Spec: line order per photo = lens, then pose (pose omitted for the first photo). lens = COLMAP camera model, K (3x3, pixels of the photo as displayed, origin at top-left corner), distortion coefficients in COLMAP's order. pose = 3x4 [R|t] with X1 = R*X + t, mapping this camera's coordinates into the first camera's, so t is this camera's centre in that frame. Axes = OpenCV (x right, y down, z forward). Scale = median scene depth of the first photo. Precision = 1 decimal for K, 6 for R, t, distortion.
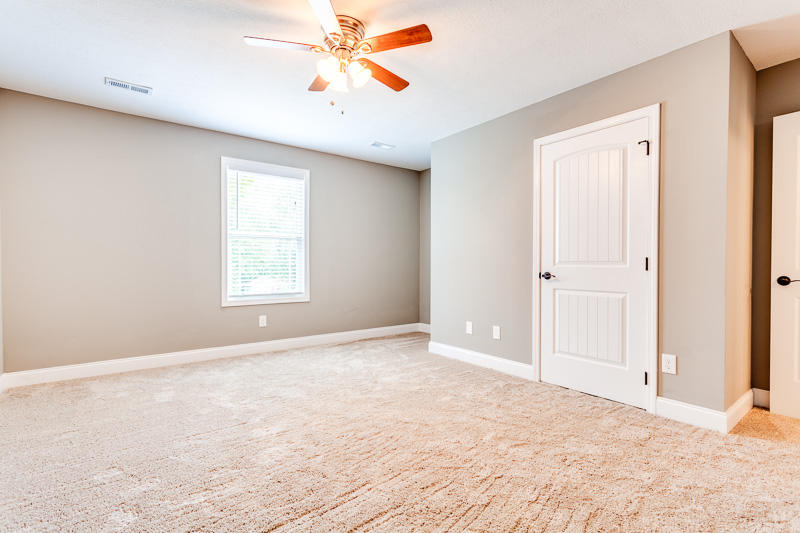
lens RADIAL K [[387.6, 0, 400.0], [0, 387.6, 266.5], [0, 0, 1]] dist [0.040763, -0.000187]
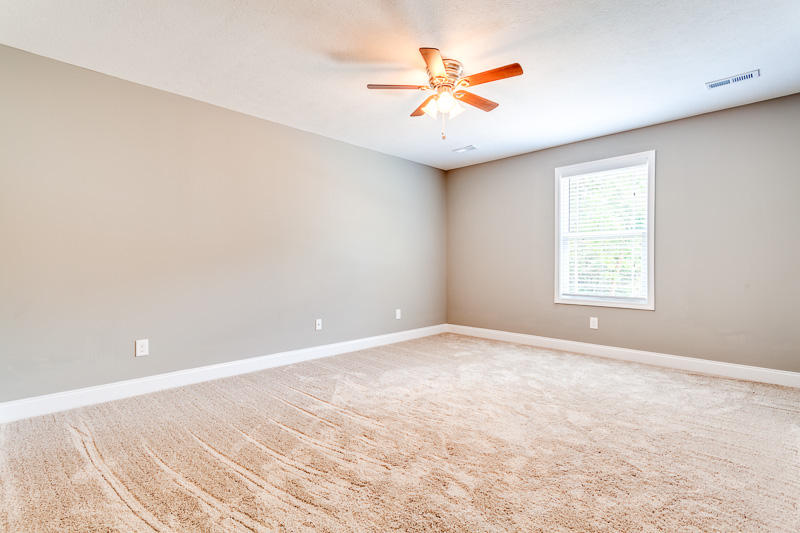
lens RADIAL K [[392.2, 0, 400.0], [0, 392.2, 266.5], [0, 0, 1]] dist [0.000767, 0.000095]
pose [[0.107858, 0.001726, -0.994165, 1.015526], [-0.012021, 0.999928, 0.000432, 0.007341], [0.994094, 0.011905, 0.107871, 0.730672]]
